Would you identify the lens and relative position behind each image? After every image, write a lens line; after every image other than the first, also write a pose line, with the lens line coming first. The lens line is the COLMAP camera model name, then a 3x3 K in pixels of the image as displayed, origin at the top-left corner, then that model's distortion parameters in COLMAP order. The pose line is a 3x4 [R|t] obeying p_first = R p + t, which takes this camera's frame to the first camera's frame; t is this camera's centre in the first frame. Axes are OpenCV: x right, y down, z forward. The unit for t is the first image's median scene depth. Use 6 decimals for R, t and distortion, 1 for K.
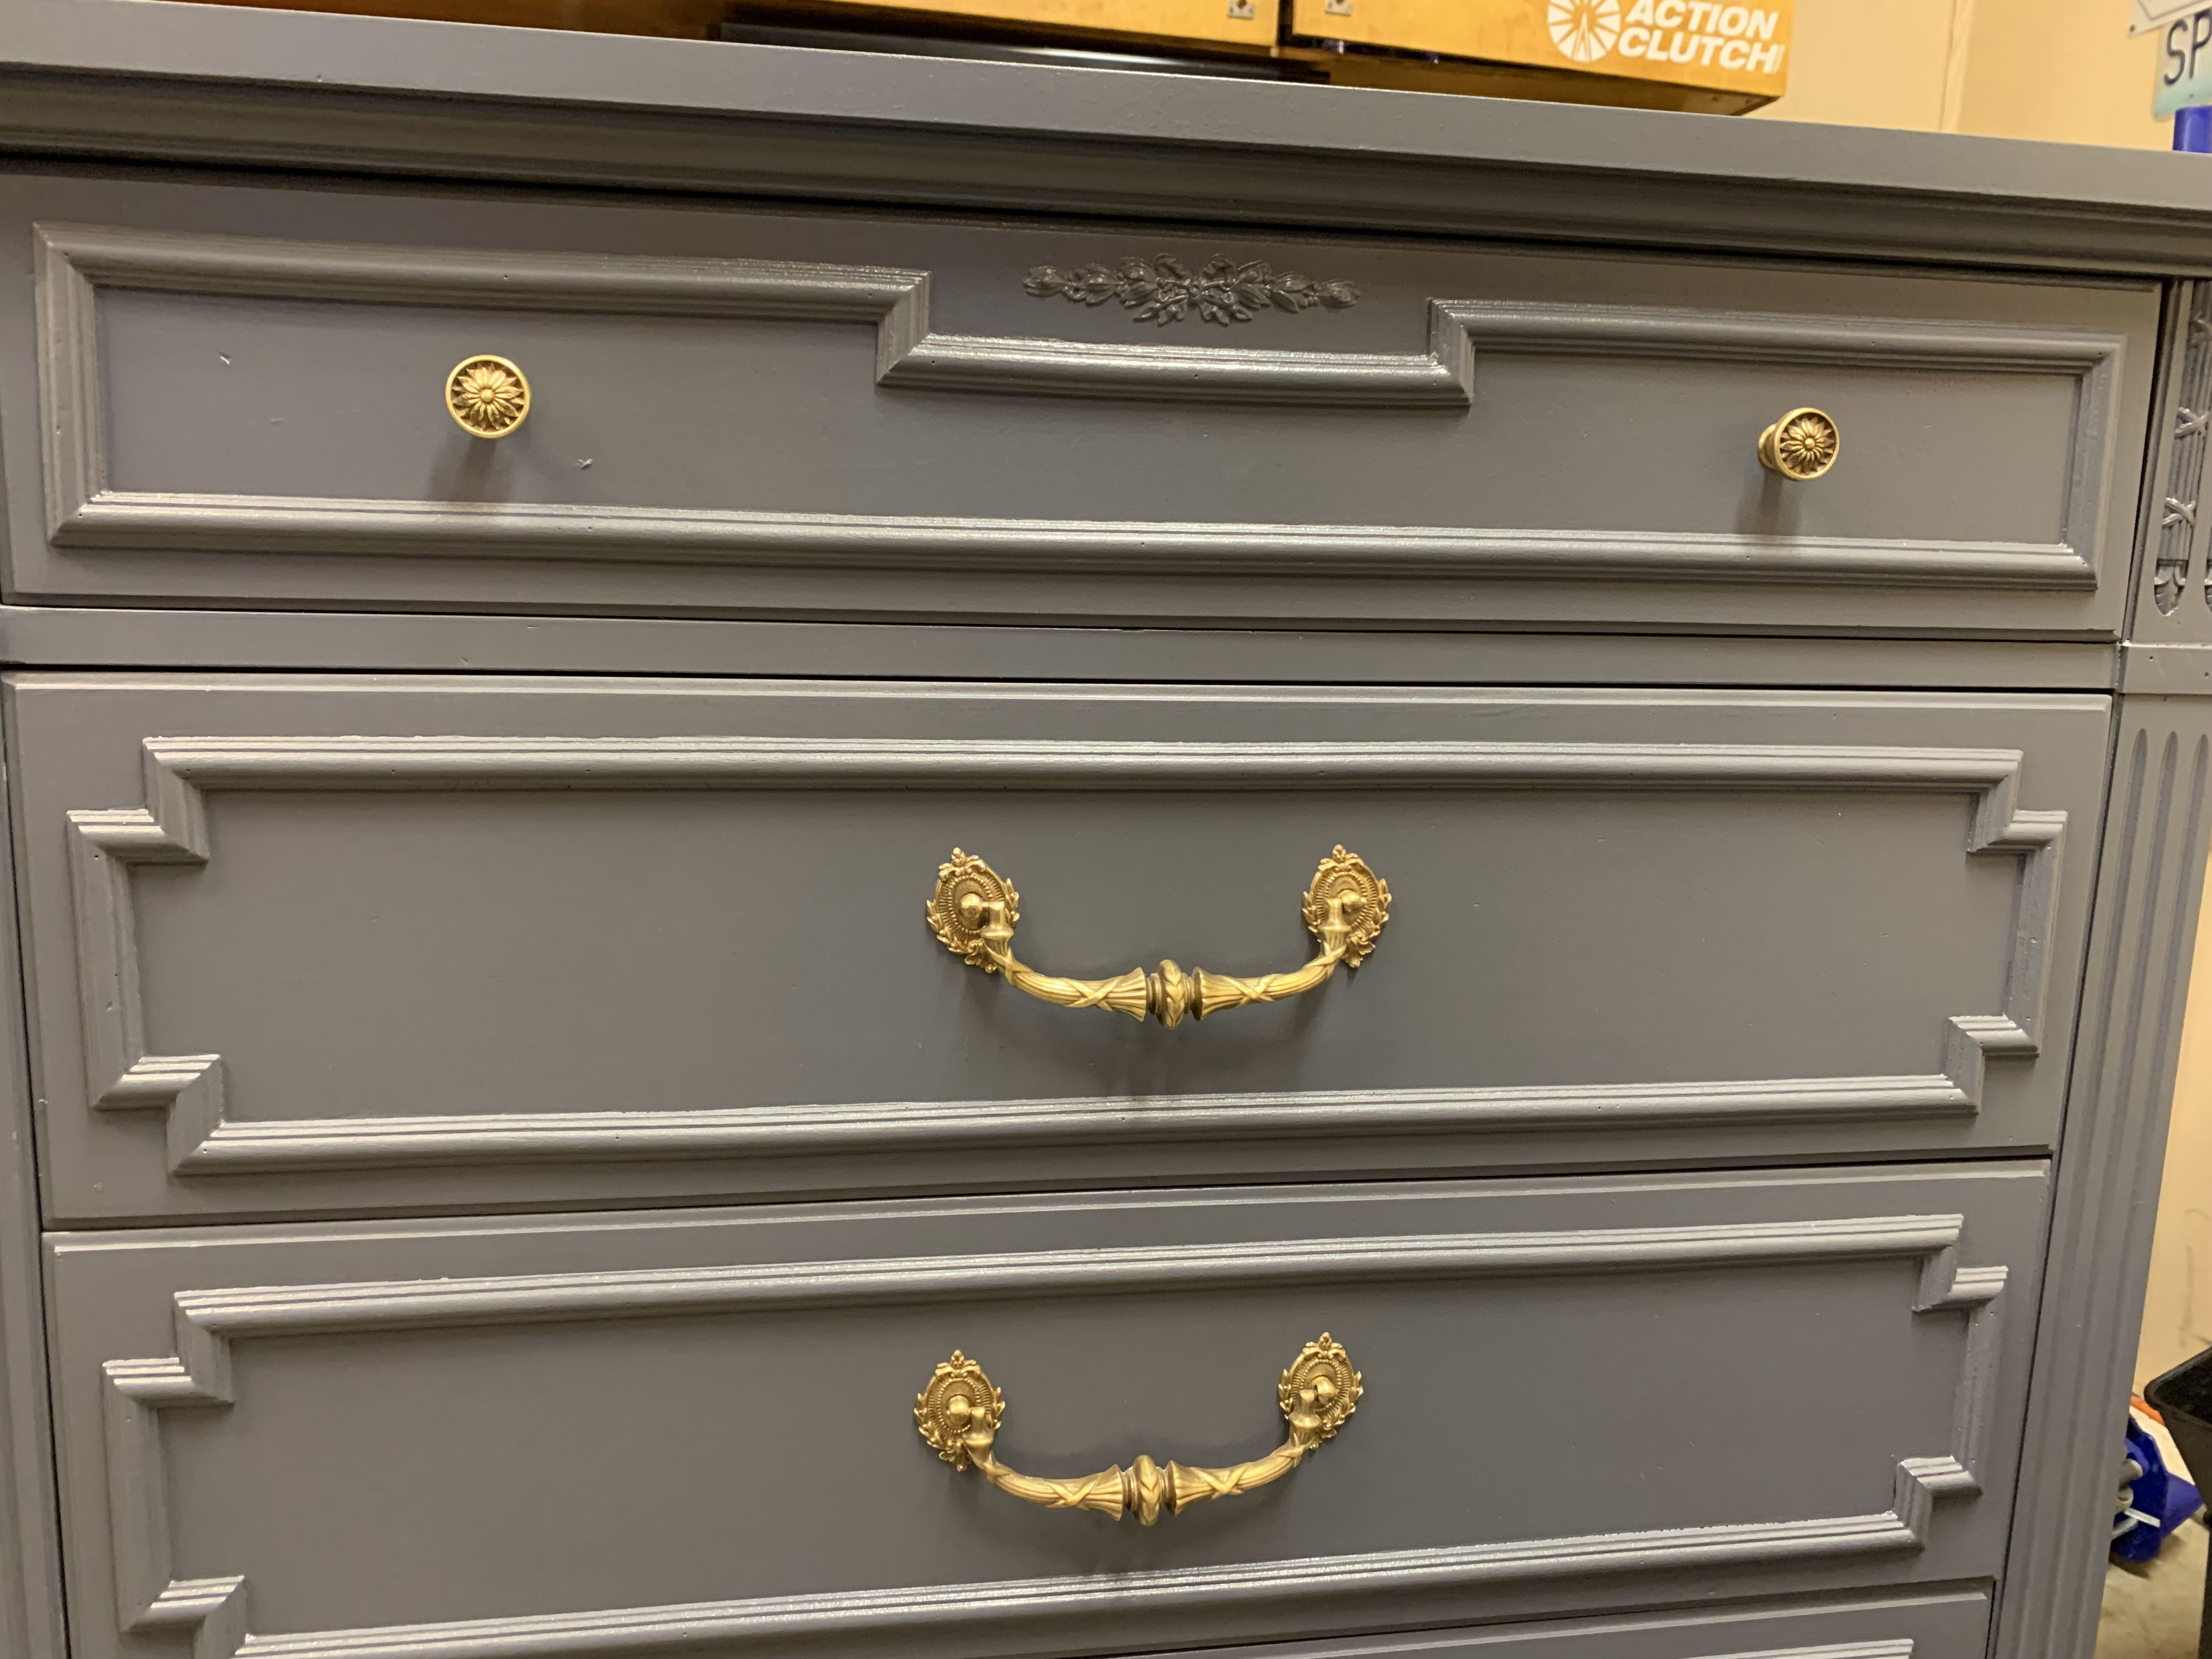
lens RADIAL K [[1685.2, 0, 1100.6], [0, 1685.2, 827.4], [0, 0, 1]] dist [0.048654, -0.064442]
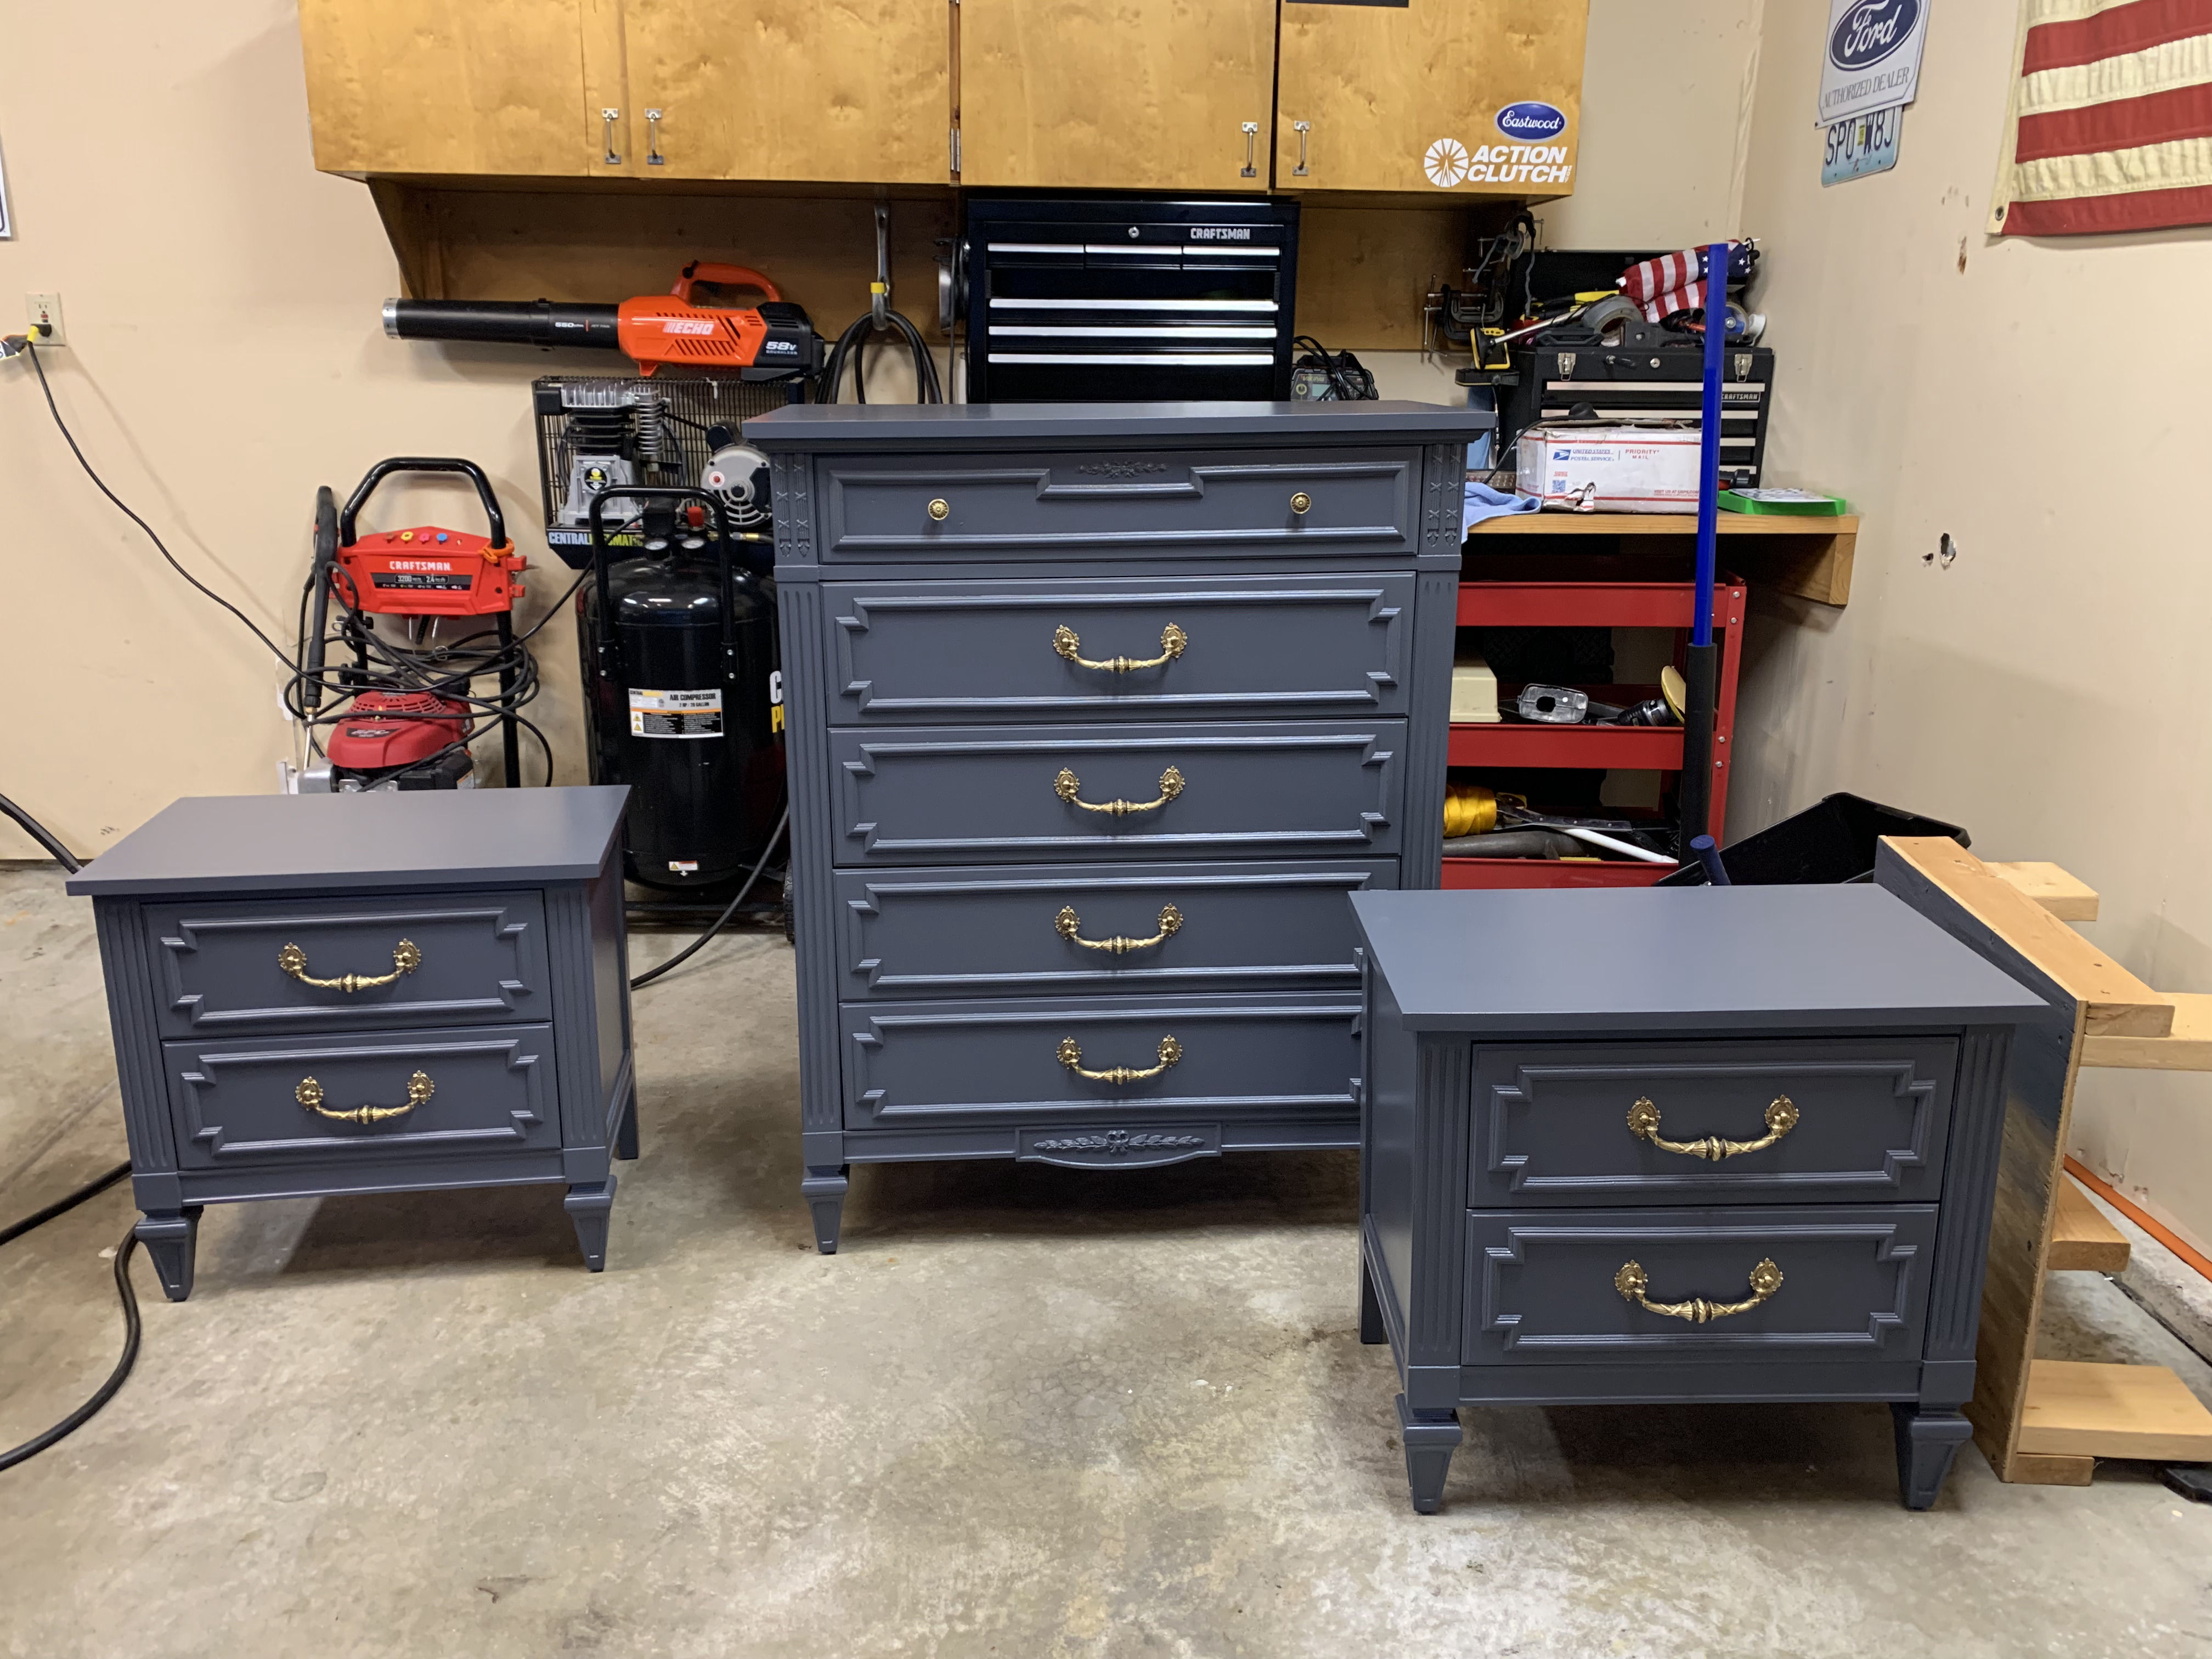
lens RADIAL K [[1651.8, 0, 1093.7], [0, 1651.8, 803.2], [0, 0, 1]] dist [0.178919, -0.436317]
pose [[0.991722, -0.003258, -0.128366, 0.418362], [0.014713, 0.995977, 0.088390, 0.077043], [0.127561, -0.089547, 0.987780, -2.418588]]
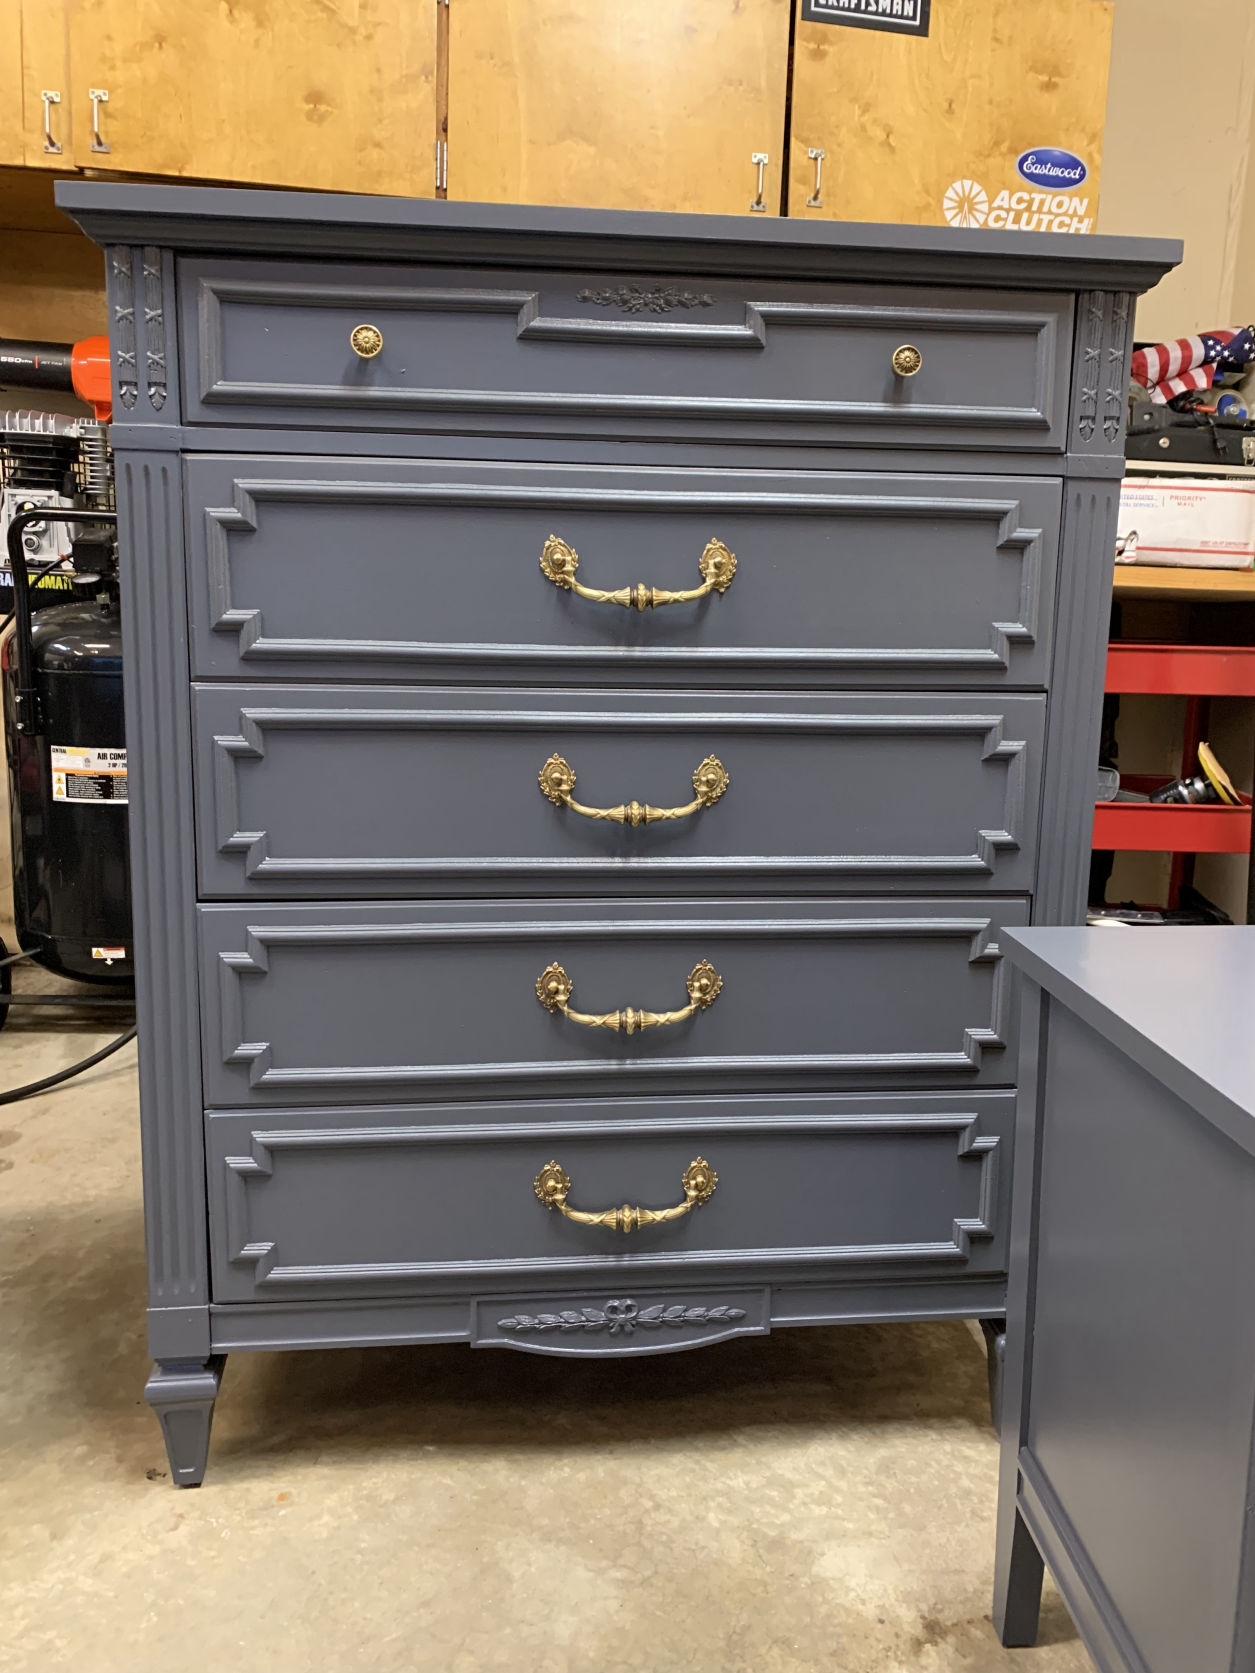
lens RADIAL K [[1274.6, 0, 661.0], [0, 1274.6, 827.4], [0, 0, 1]] dist [0.048654, -0.064442]
pose [[0.998325, -0.001761, -0.057836, 0.168860], [0.001021, 0.999917, -0.012816, 0.436294], [0.057854, 0.012735, 0.998244, -0.780005]]
